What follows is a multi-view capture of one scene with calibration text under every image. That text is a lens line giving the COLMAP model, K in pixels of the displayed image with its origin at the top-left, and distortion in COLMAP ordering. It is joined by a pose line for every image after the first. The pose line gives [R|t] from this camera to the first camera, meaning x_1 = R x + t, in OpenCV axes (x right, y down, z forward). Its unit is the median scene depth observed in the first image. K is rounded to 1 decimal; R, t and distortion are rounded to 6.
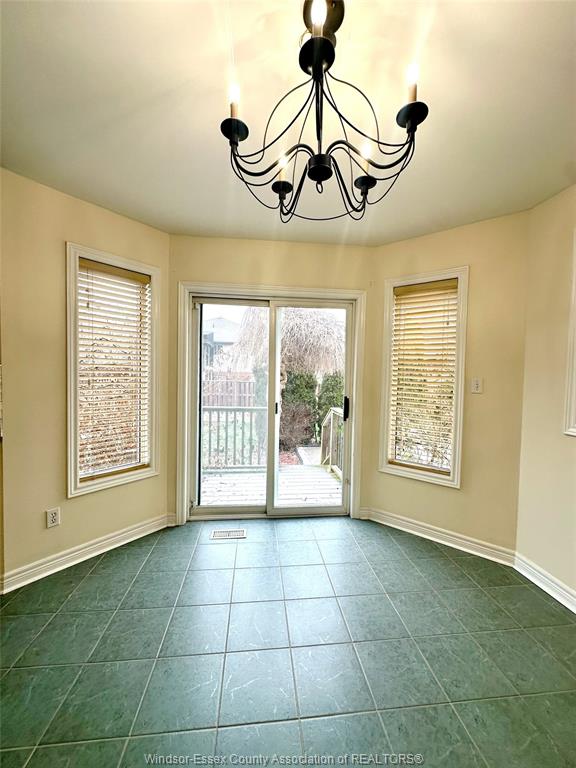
lens RADIAL K [[304.6, 0, 295.0], [0, 304.6, 383.9], [0, 0, 1]] dist [-0.002564, 0.000565]
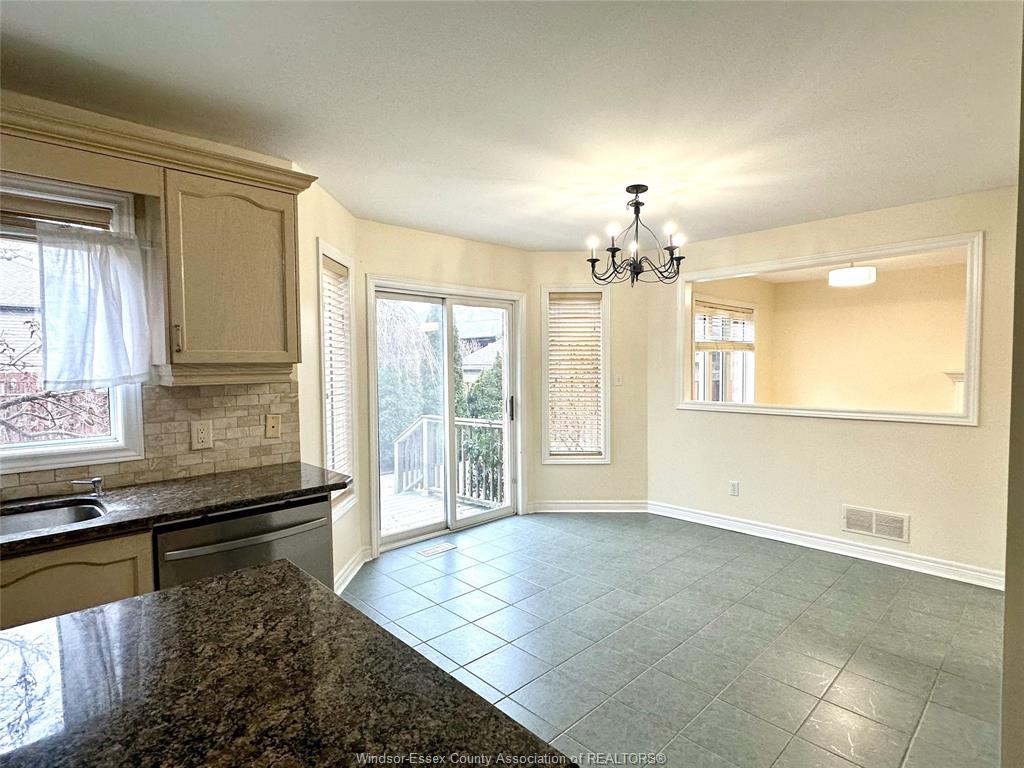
lens RADIAL K [[532.3, 0, 511.0], [0, 532.3, 389.3], [0, 0, 1]] dist [0.000648, -0.000278]
pose [[0.790860, -0.057447, 0.609295, -0.961469], [0.048429, 0.998337, 0.031267, -0.038944], [-0.610078, 0.004780, 0.792327, -0.419886]]
